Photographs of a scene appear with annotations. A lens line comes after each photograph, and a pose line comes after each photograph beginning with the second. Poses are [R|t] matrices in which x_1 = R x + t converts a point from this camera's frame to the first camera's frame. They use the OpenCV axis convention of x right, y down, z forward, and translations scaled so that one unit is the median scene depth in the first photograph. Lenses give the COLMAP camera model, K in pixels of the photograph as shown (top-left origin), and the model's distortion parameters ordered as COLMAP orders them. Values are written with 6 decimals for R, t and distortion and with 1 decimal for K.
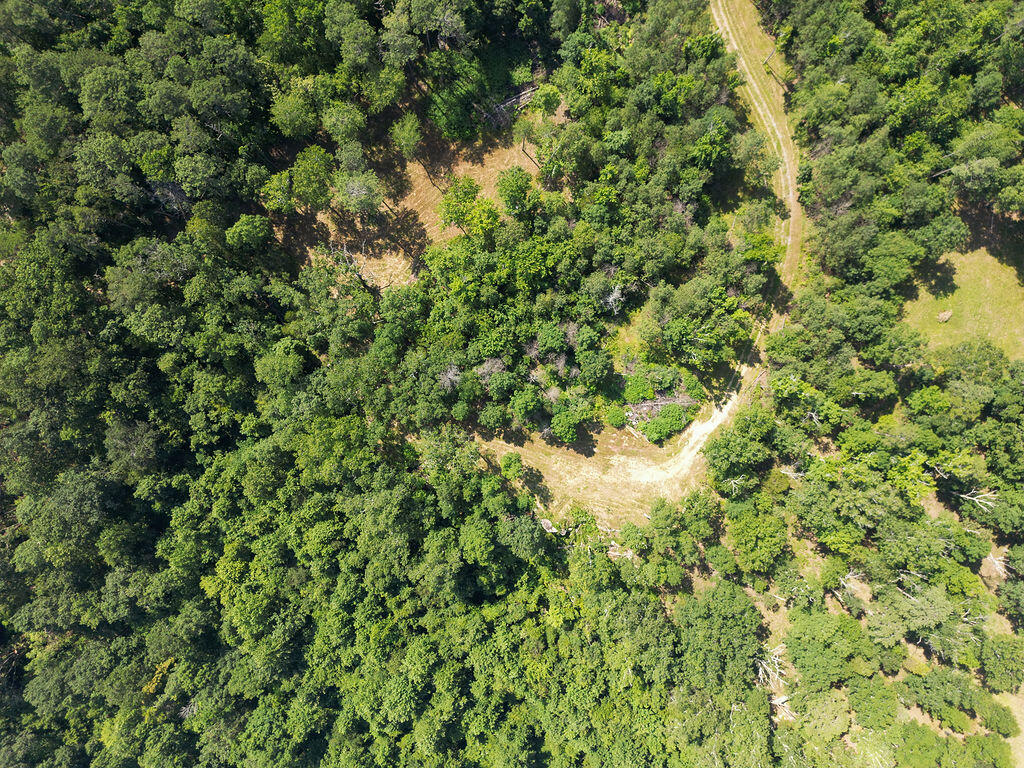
lens RADIAL K [[710.9, 0, 508.6], [0, 710.9, 382.5], [0, 0, 1]] dist [0.064928, -0.050795]
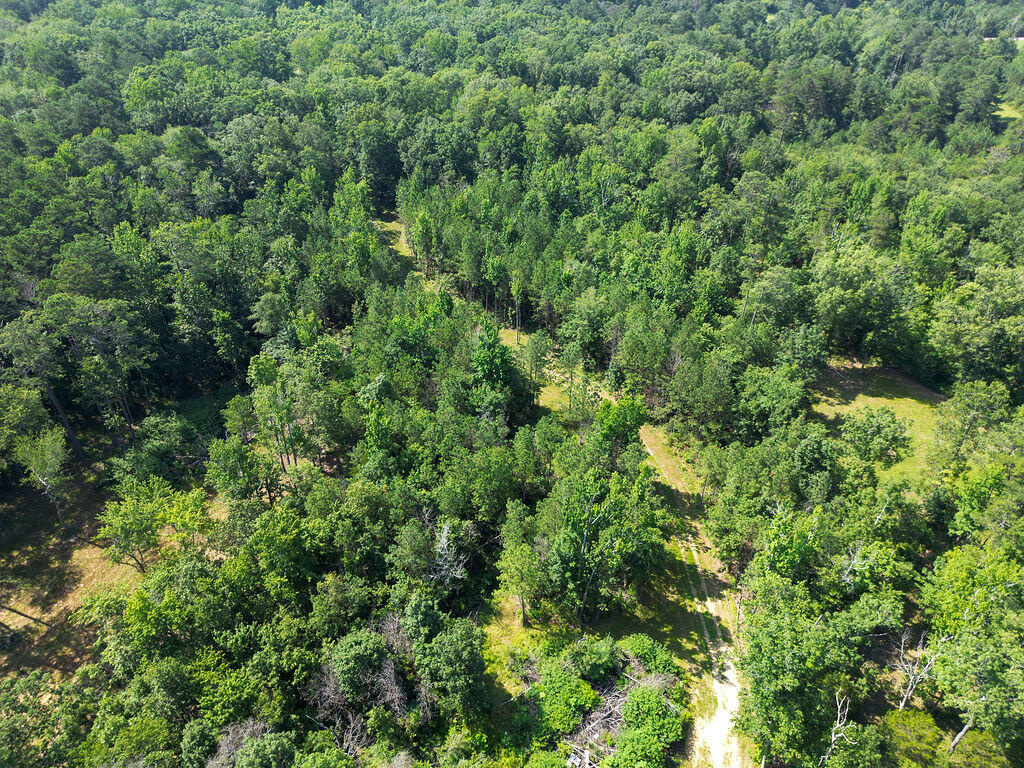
lens RADIAL K [[710.9, 0, 514.0], [0, 710.9, 386.0], [0, 0, 1]] dist [0.064928, -0.050795]
pose [[0.910168, -0.253000, 0.328003, 0.041801], [0.414072, 0.533083, -0.737812, 0.260277], [0.011814, 0.807349, 0.589956, 0.543360]]
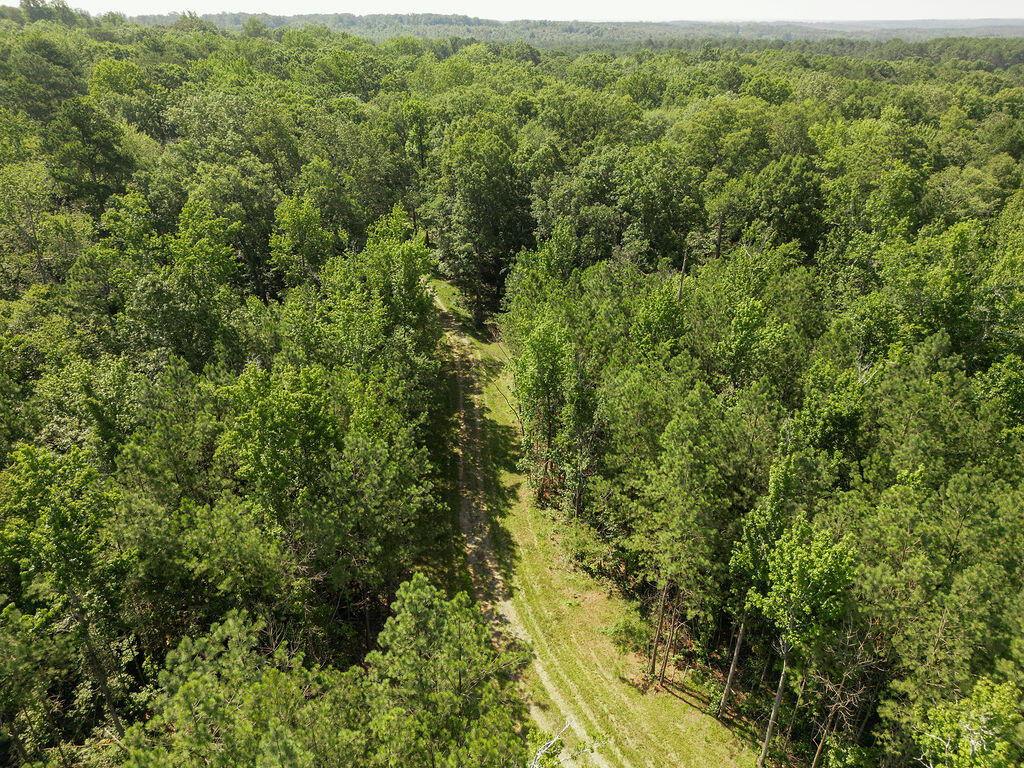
lens RADIAL K [[710.9, 0, 512.4], [0, 710.9, 380.8], [0, 0, 1]] dist [0.064928, -0.050795]
pose [[0.984342, -0.084174, 0.154872, 0.251319], [0.176050, 0.425788, -0.887531, -0.375960], [0.008765, 0.900899, 0.433939, 0.824680]]
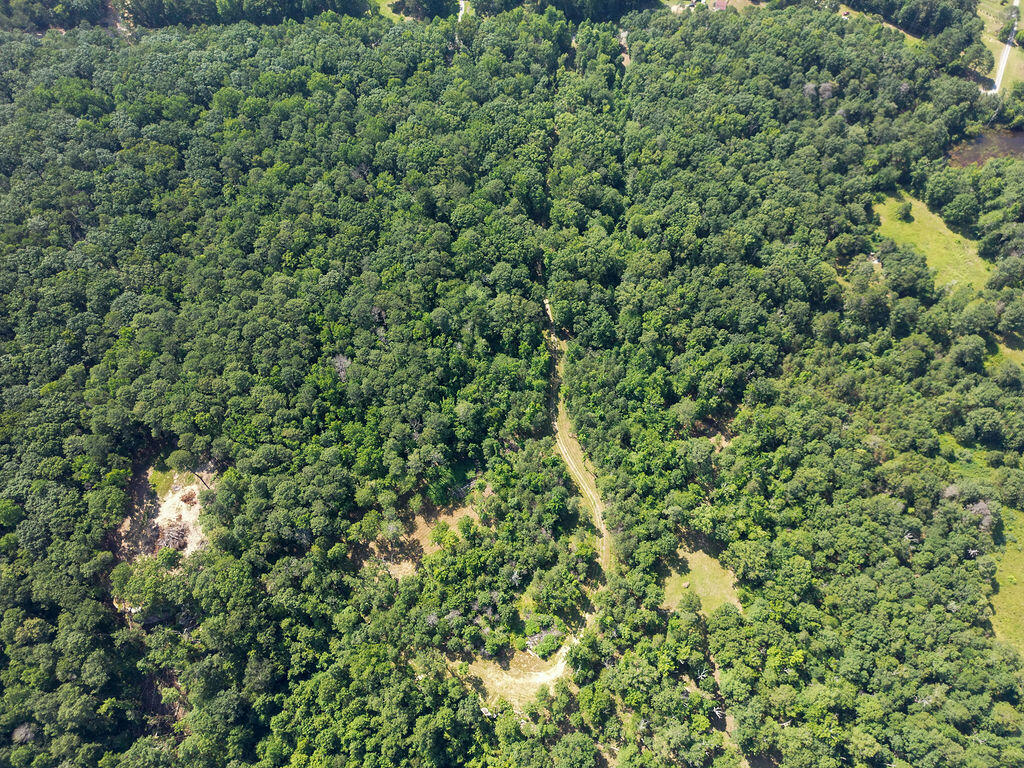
lens RADIAL K [[710.9, 0, 519.1], [0, 710.9, 378.8], [0, 0, 1]] dist [0.064928, -0.050795]
pose [[0.999457, -0.032612, 0.004600, 0.166959], [0.030814, 0.876605, -0.480223, 0.358223], [0.011629, 0.480104, 0.877134, -1.035476]]
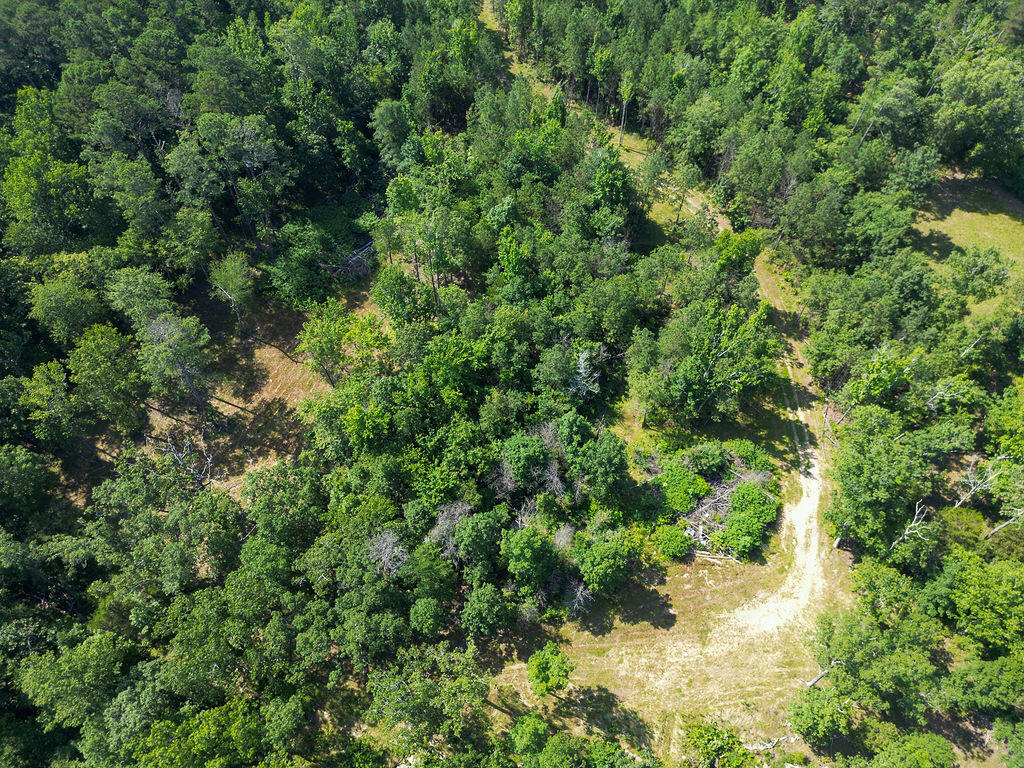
lens RADIAL K [[710.9, 0, 517.5], [0, 710.9, 383.3], [0, 0, 1]] dist [0.064928, -0.050795]
pose [[0.922126, -0.330027, 0.201904, -0.053989], [0.386653, 0.767909, -0.510700, 0.215118], [0.013501, 0.548997, 0.835715, 0.427599]]
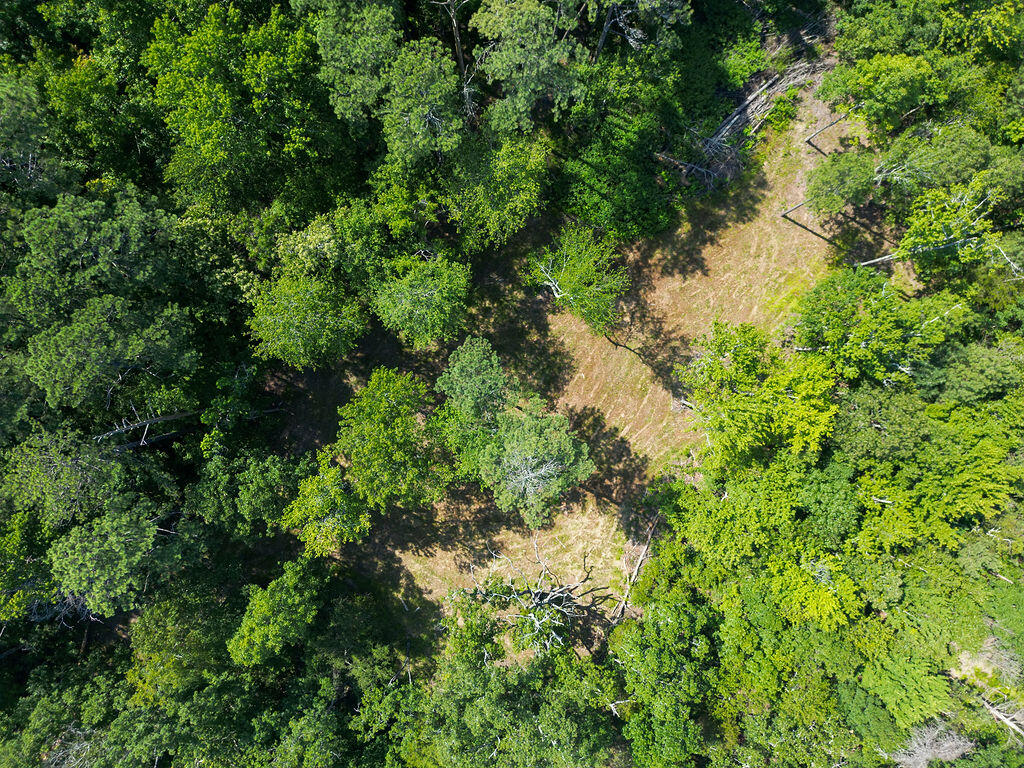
lens RADIAL K [[710.9, 0, 506.6], [0, 710.9, 386.4], [0, 0, 1]] dist [0.064928, -0.050795]
pose [[0.954384, -0.298561, -0.003594, -0.190273], [0.298547, 0.954386, -0.004091, -0.286267], [0.004652, 0.002832, 0.999985, 0.568570]]
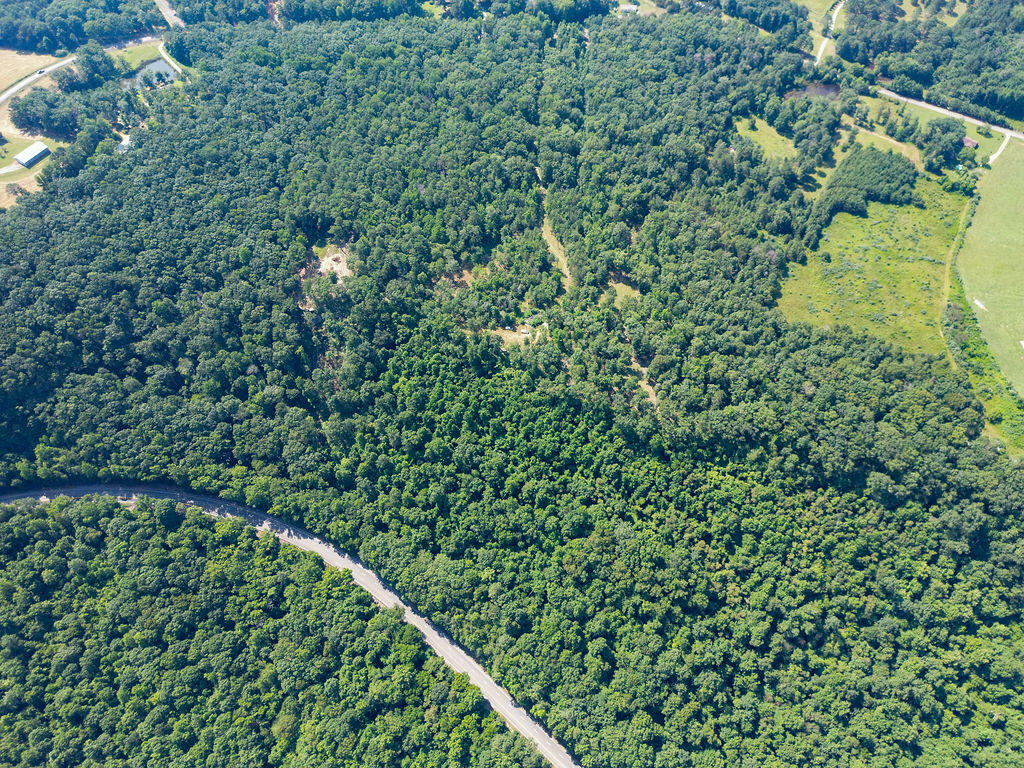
lens RADIAL K [[710.9, 0, 521.6], [0, 710.9, 386.2], [0, 0, 1]] dist [0.064928, -0.050795]
pose [[0.999444, -0.032511, 0.007398, 0.117514], [0.031166, 0.832076, -0.553785, 2.336393], [0.011849, 0.553708, 0.832627, -1.793299]]
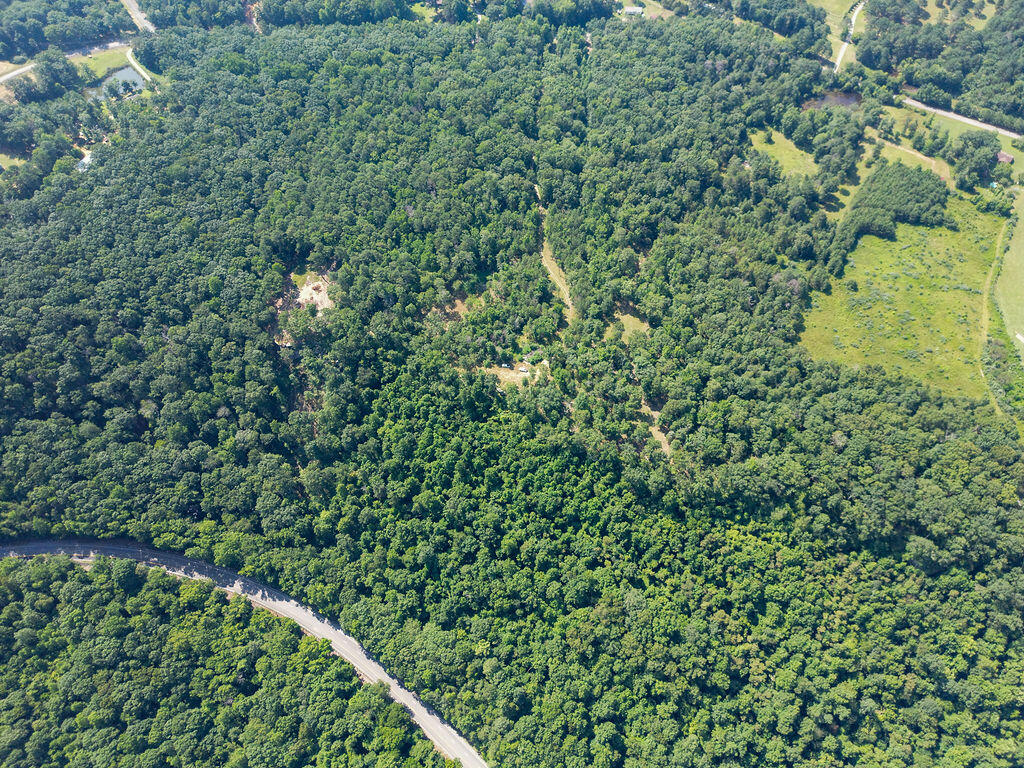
lens RADIAL K [[710.9, 0, 520.8], [0, 710.9, 385.4], [0, 0, 1]] dist [0.064928, -0.050795]
pose [[0.999374, -0.033929, 0.009993, 0.123304], [0.033838, 0.834909, -0.549347, 1.970416], [0.010295, 0.549341, 0.835535, -1.643926]]
